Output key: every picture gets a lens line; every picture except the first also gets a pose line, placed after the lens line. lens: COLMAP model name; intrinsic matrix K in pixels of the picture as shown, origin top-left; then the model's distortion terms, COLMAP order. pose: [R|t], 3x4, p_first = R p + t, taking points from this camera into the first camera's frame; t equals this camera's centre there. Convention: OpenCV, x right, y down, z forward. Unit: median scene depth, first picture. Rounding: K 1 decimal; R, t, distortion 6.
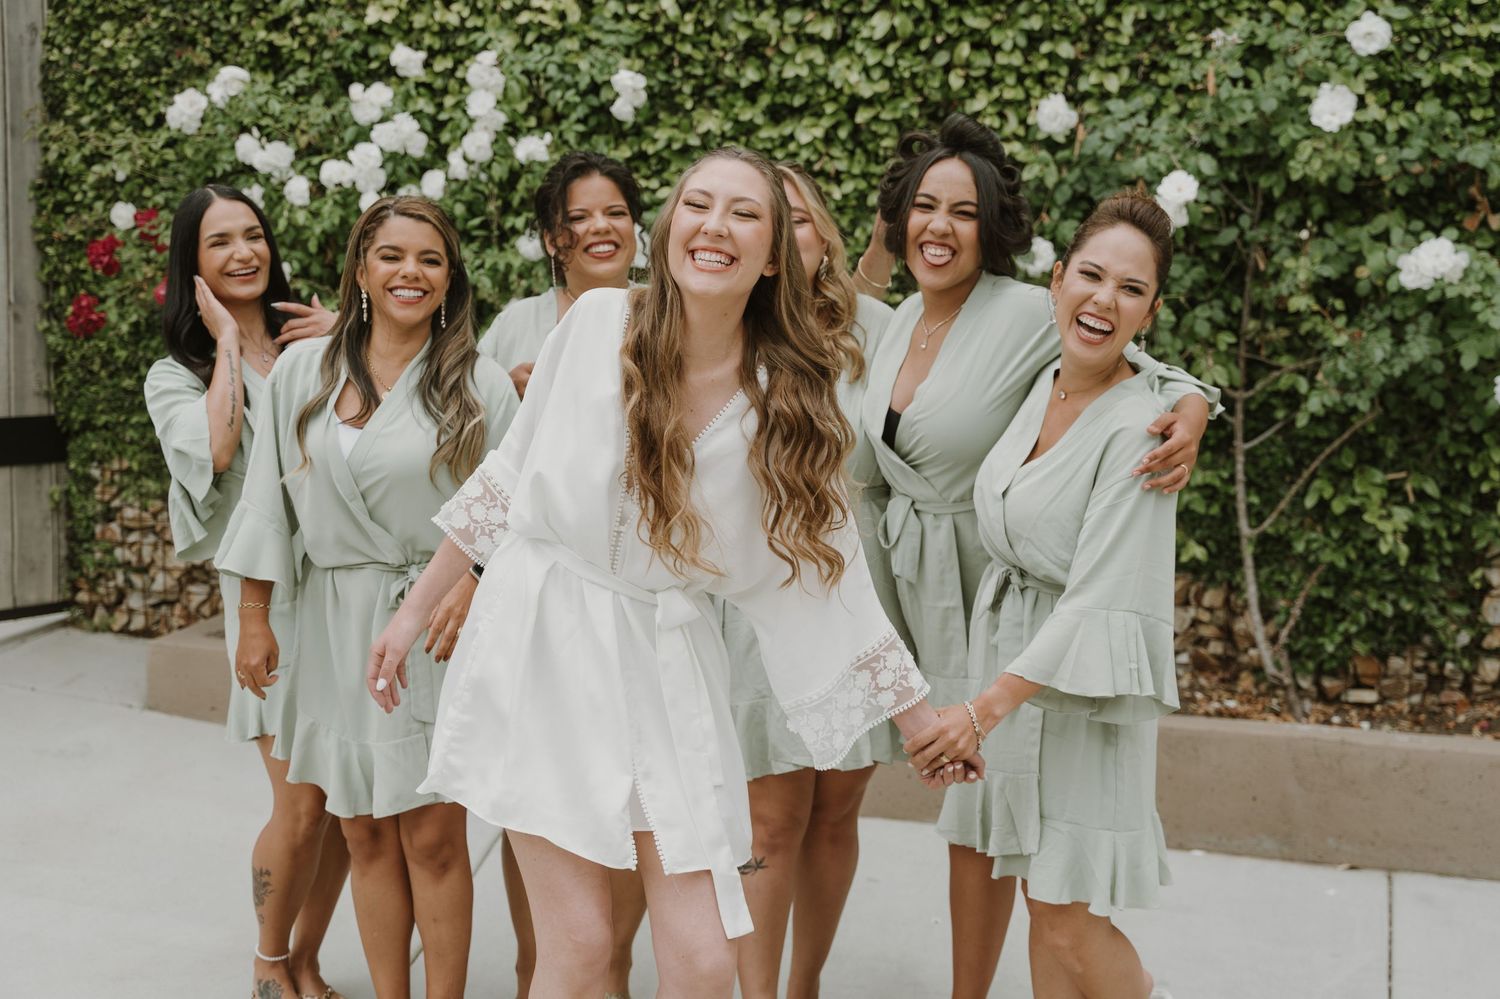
lens RADIAL K [[2118.2, 0, 724.1], [0, 2118.2, 505.2], [0, 0, 1]] dist [0.005878, 0.000000]
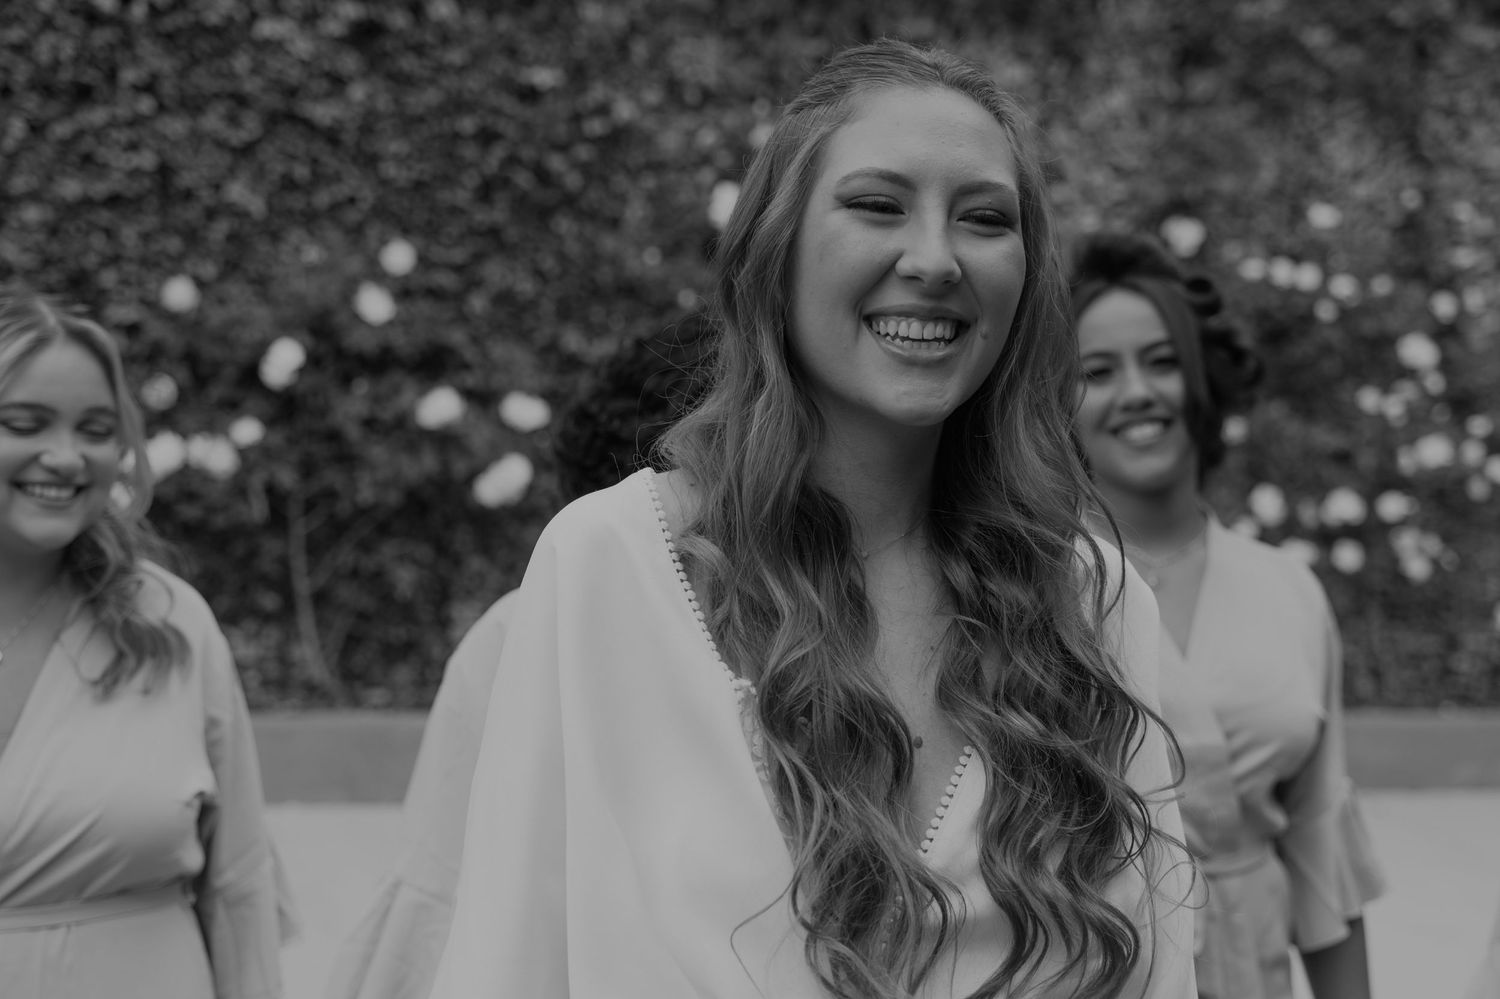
lens RADIAL K [[2092.4, 0, 748.2], [0, 2092.4, 509.2], [0, 0, 1]] dist [0.042757, 0.000000]
pose [[0.801979, -0.007471, 0.597306, -0.374831], [0.025177, 0.999456, -0.021303, -0.001508], [-0.596822, 0.032123, 0.801731, -0.342503]]
